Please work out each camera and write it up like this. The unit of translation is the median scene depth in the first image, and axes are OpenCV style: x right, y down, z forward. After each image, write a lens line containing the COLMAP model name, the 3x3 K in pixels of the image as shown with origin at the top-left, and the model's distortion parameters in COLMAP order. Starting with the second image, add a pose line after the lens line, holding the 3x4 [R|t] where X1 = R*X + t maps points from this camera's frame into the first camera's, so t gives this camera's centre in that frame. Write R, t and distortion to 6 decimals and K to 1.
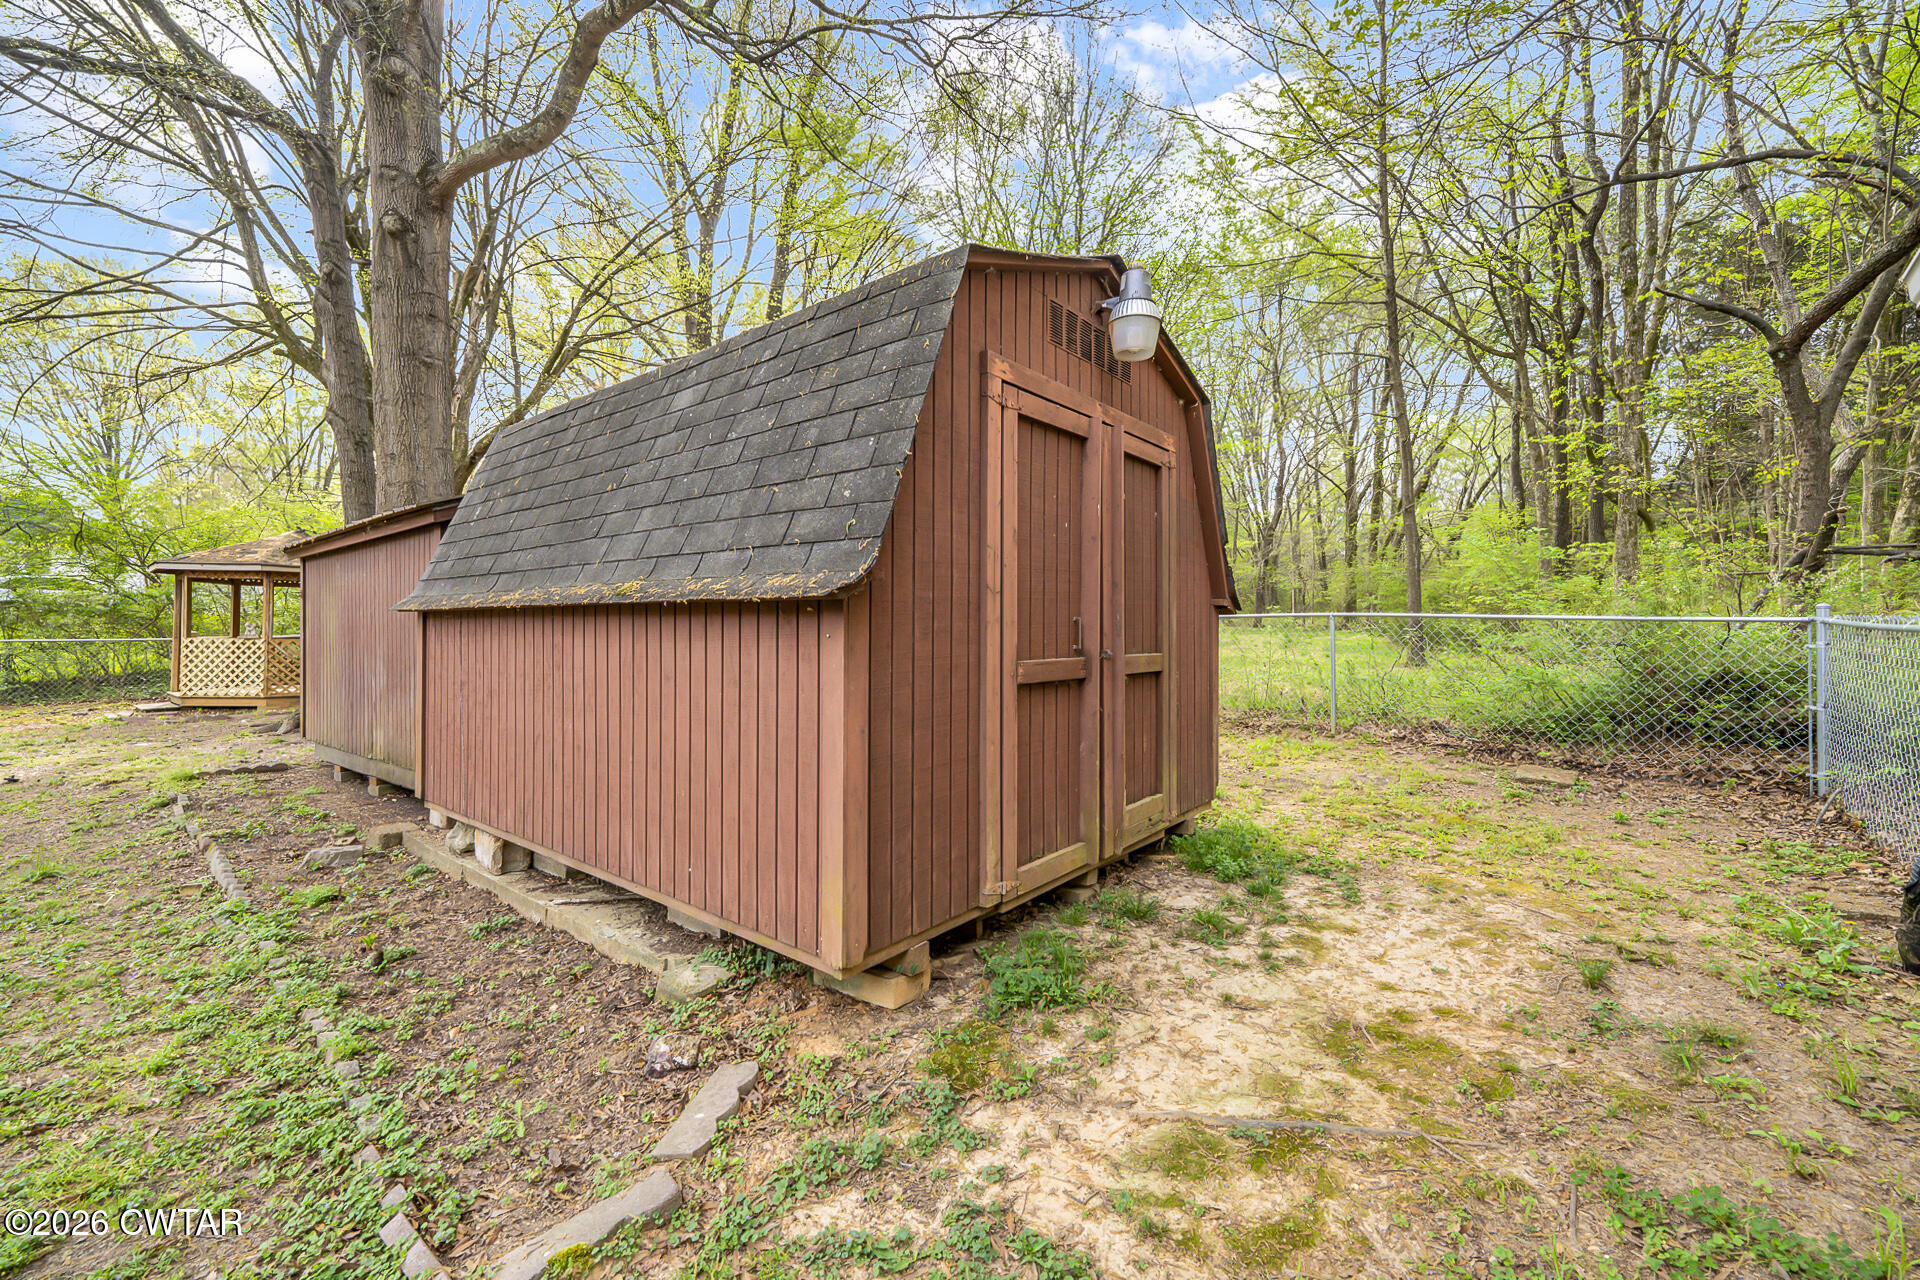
lens RADIAL K [[784.3, 0, 964.2], [0, 784.3, 628.9], [0, 0, 1]] dist [-0.004739, -0.002514]
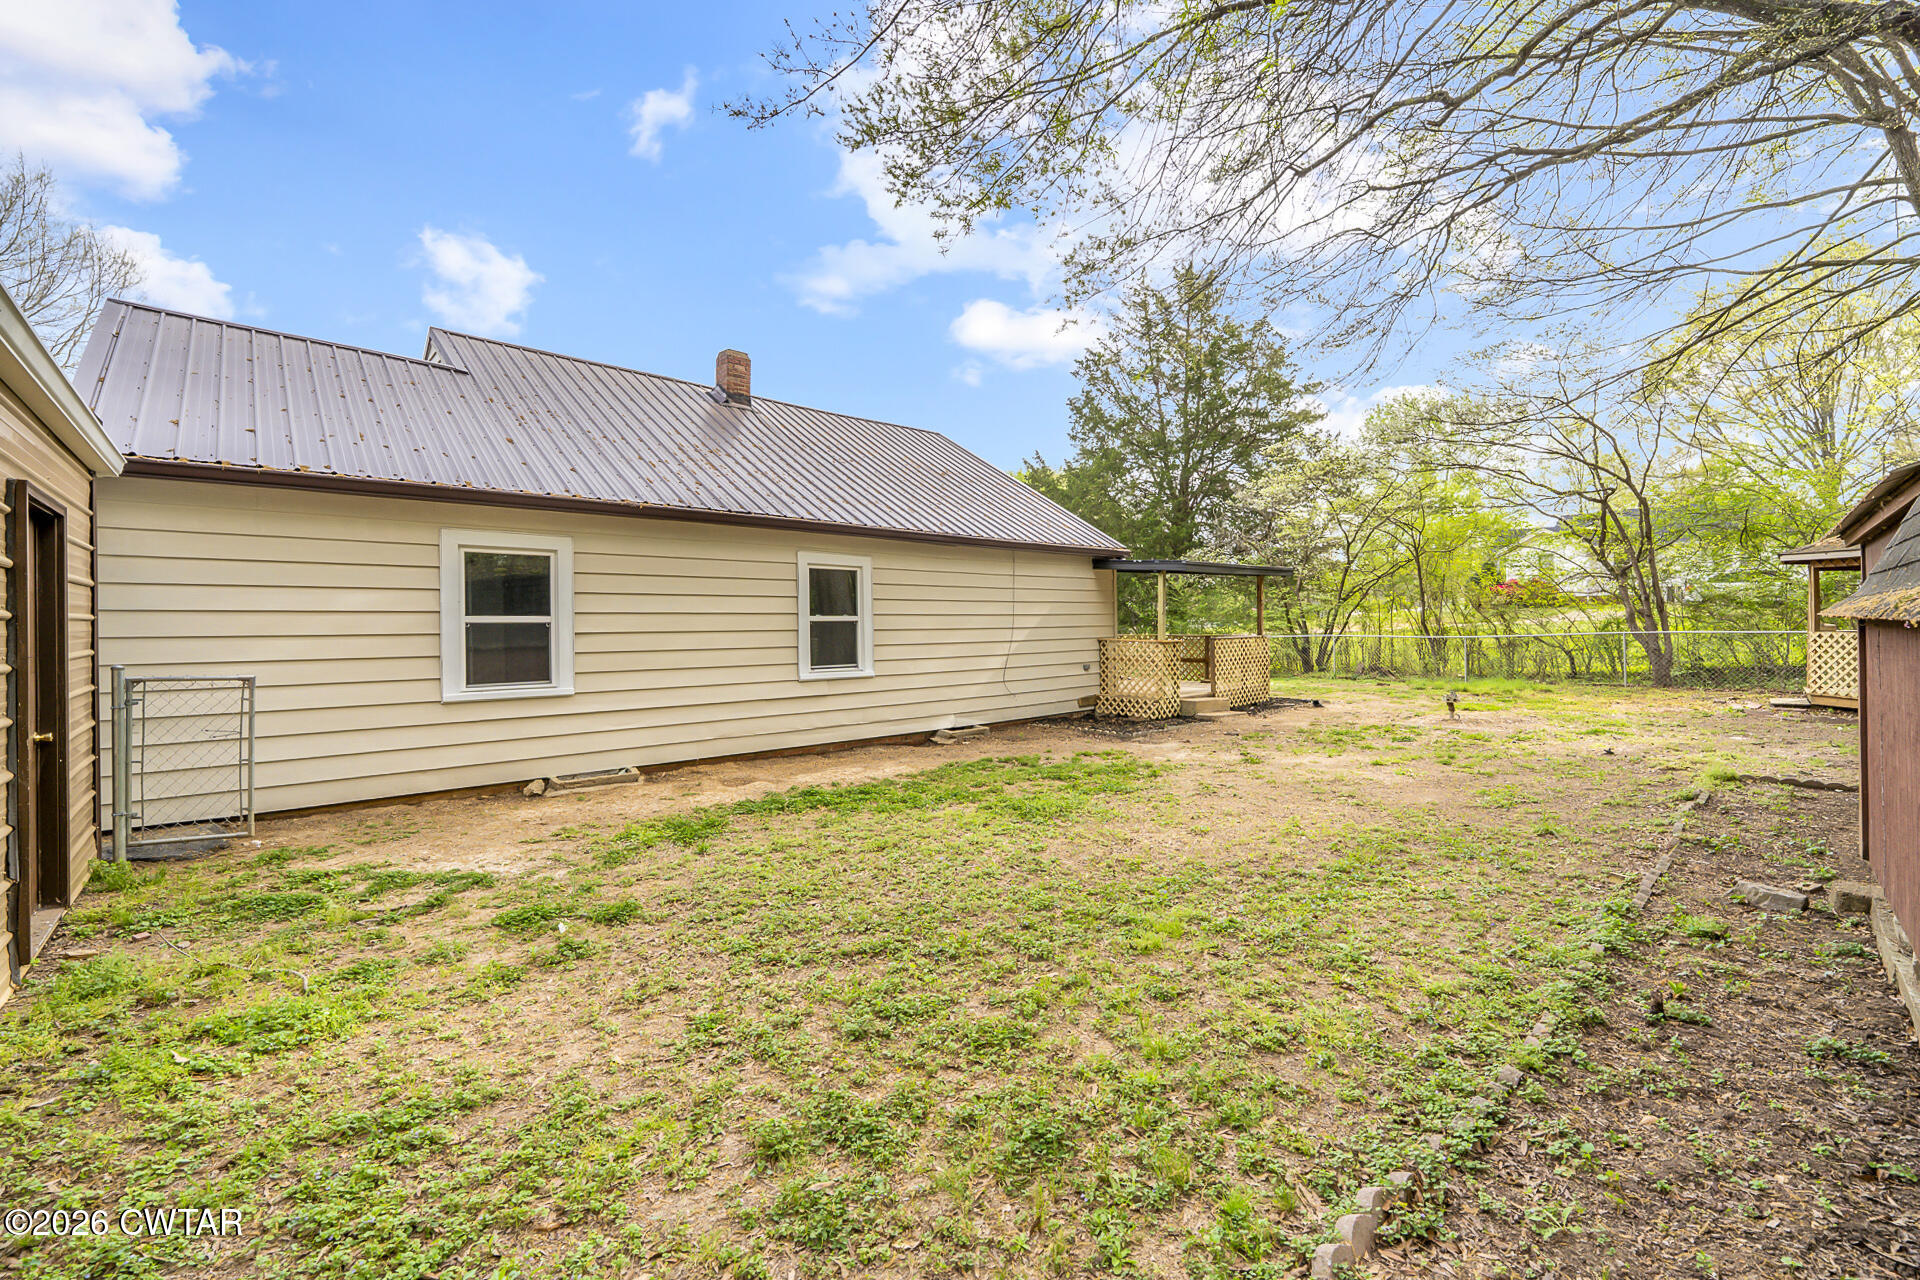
lens RADIAL K [[810.3, 0, 975.5], [0, 810.3, 639.0], [0, 0, 1]] dist [0.001338, -0.001051]
pose [[-0.109442, 0.021615, -0.993758, 0.220480], [0.012094, 0.999718, 0.020413, -0.031540], [0.993920, -0.009784, -0.109673, 0.254372]]
